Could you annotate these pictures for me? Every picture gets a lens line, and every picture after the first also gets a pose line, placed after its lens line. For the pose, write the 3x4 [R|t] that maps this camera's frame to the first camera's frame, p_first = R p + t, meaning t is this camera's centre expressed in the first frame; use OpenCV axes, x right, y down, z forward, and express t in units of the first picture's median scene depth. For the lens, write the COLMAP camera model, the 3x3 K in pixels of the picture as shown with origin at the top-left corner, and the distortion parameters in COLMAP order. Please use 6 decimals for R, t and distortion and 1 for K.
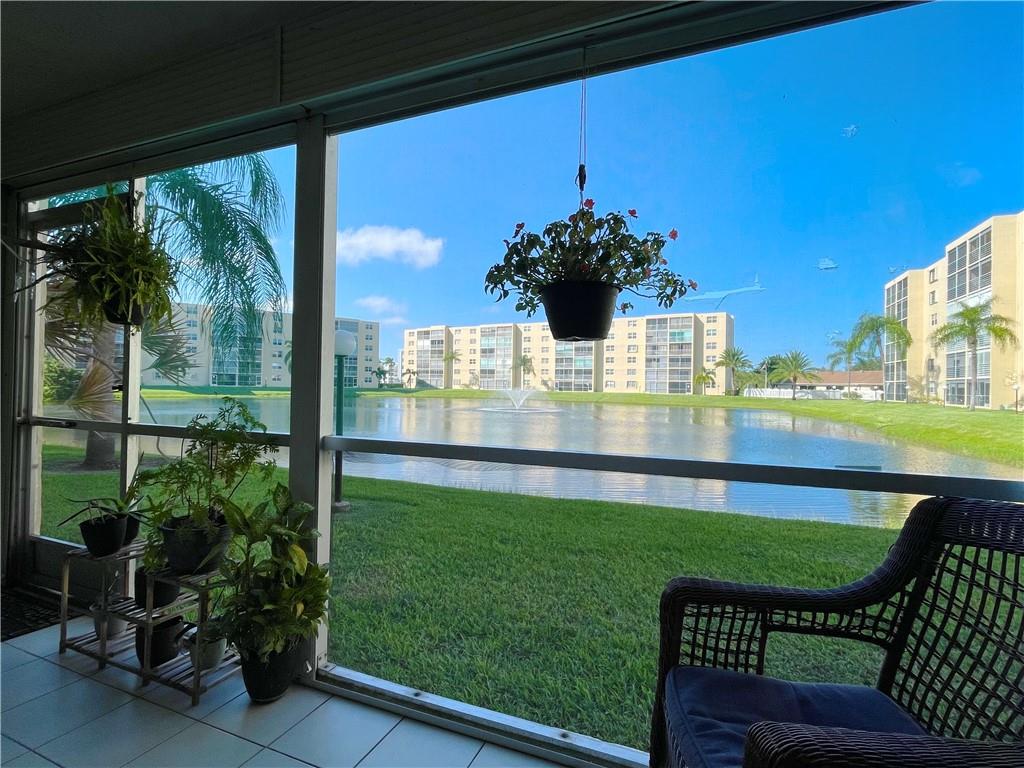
lens RADIAL K [[501.2, 0, 508.4], [0, 501.2, 379.2], [0, 0, 1]] dist [-0.006248, 0.001543]
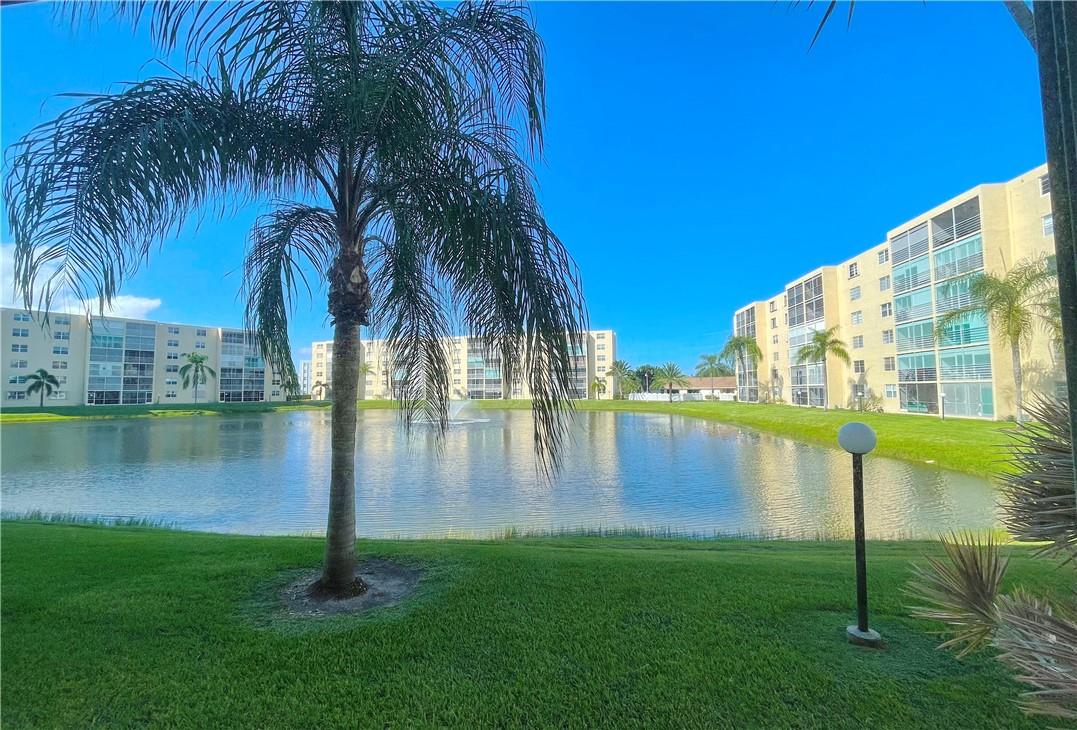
lens RADIAL K [[452.4, 0, 543.5], [0, 452.4, 365.8], [0, 0, 1]] dist [-0.001880, 0.000047]
pose [[0.963295, -0.007345, 0.268345, -0.881263], [0.020249, 0.998766, -0.045352, -0.133184], [-0.267681, 0.049121, 0.962255, 0.287421]]
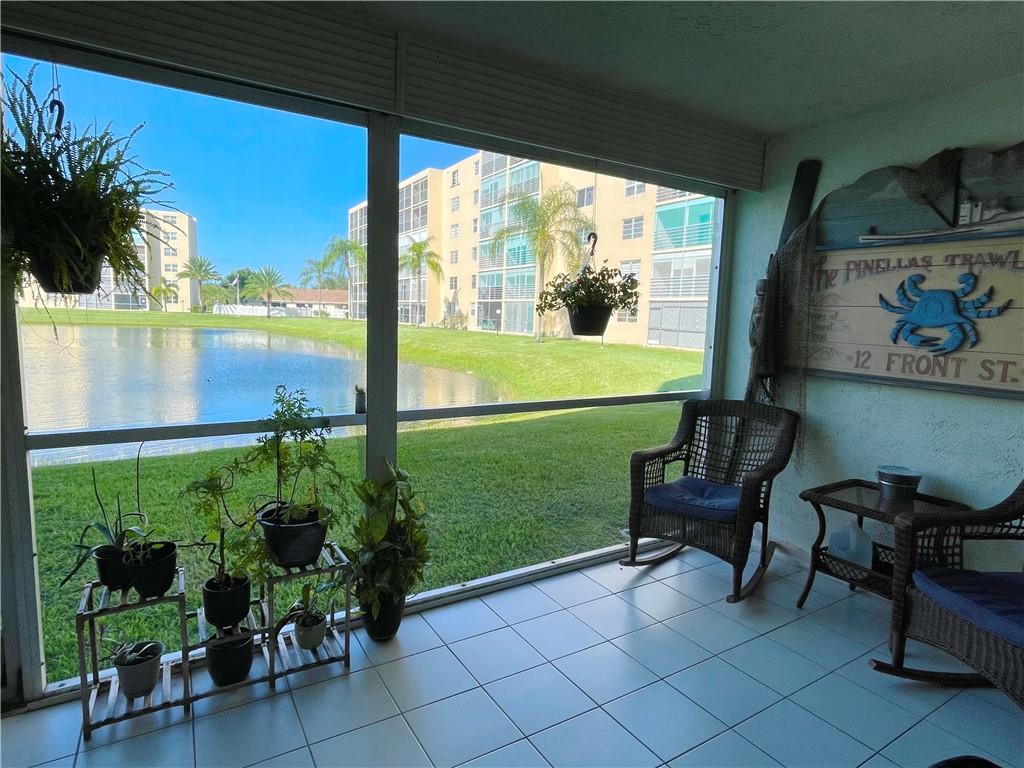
lens RADIAL K [[550.1, 0, 506.5], [0, 550.1, 382.0], [0, 0, 1]] dist [-0.013687, -0.000647]
pose [[0.595522, -0.092971, 0.797941, -0.343186], [-0.034628, 0.989387, 0.141121, -0.038781], [-0.802592, -0.111672, 0.585982, 0.021846]]
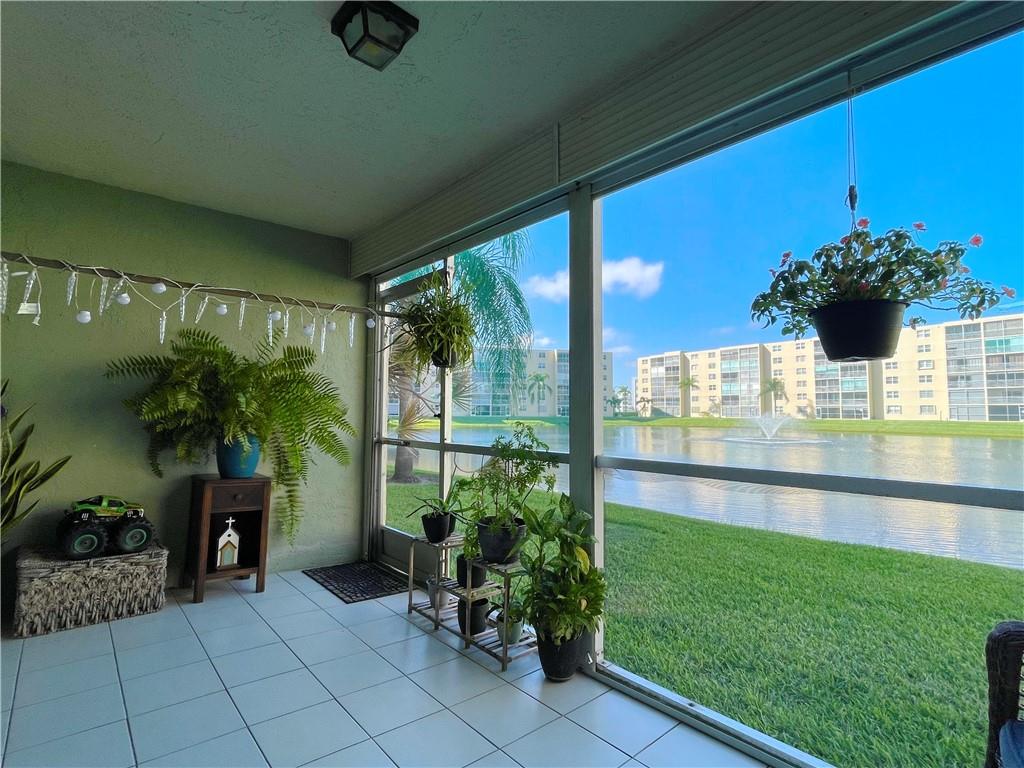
lens RADIAL K [[501.2, 0, 513.7], [0, 501.2, 379.4], [0, 0, 1]] dist [-0.006248, 0.001543]
pose [[0.900498, -0.040724, -0.432948, -0.009938], [0.015975, 0.998031, -0.060650, 0.001736], [0.434566, 0.047699, 0.899376, -0.037051]]
